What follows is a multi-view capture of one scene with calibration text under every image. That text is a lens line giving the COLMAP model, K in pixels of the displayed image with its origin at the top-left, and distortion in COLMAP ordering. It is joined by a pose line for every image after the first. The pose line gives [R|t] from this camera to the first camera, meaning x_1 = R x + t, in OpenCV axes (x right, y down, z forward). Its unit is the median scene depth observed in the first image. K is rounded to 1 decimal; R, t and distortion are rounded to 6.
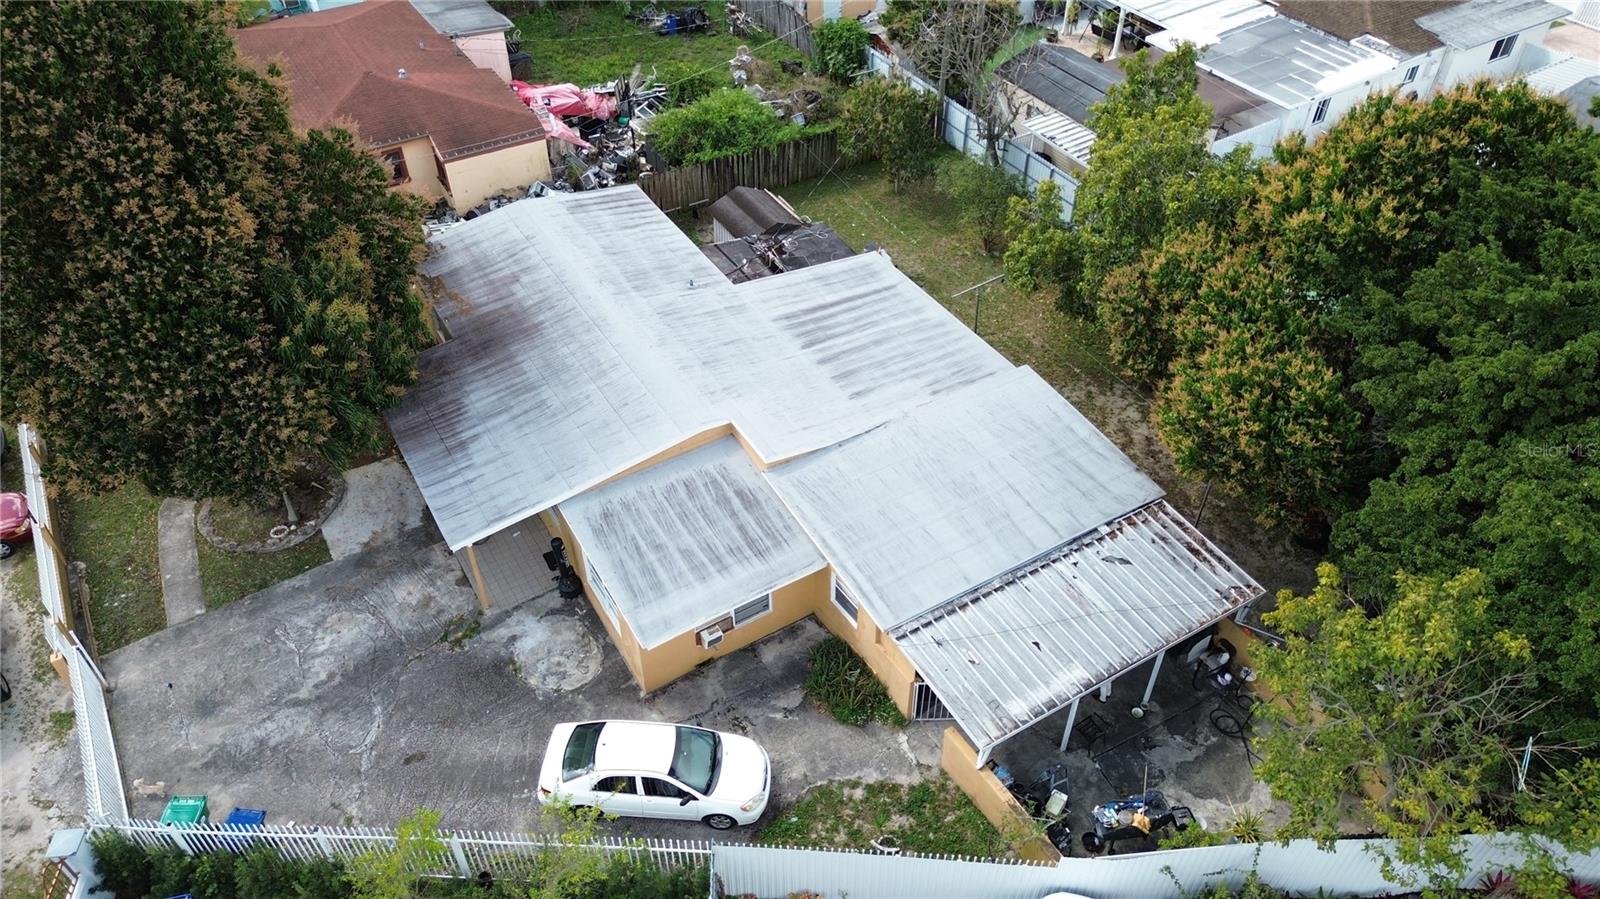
lens RADIAL K [[1142.8, 0, 803.9], [0, 1142.8, 441.6], [0, 0, 1]] dist [0.053620, -0.054908]
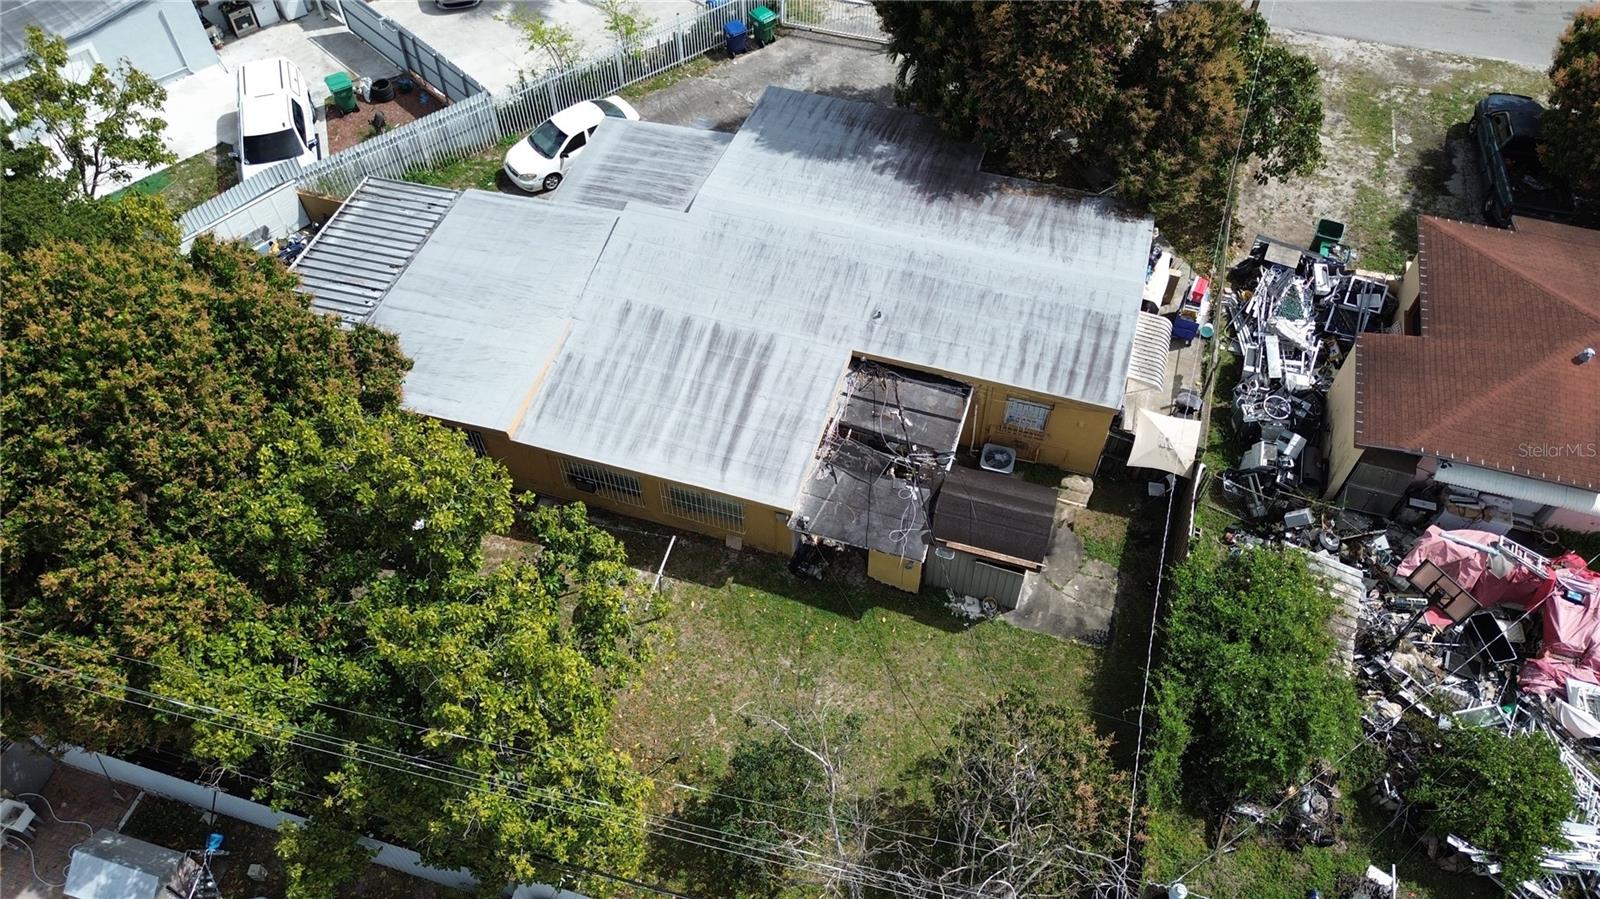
lens RADIAL K [[1142.8, 0, 803.9], [0, 1142.8, 441.6], [0, 0, 1]] dist [0.053620, -0.054908]
pose [[-0.743074, 0.525670, -0.414141, 0.411231], [-0.449029, 0.067213, 0.890985, -1.006139], [0.496200, 0.848029, 0.186097, 0.987879]]
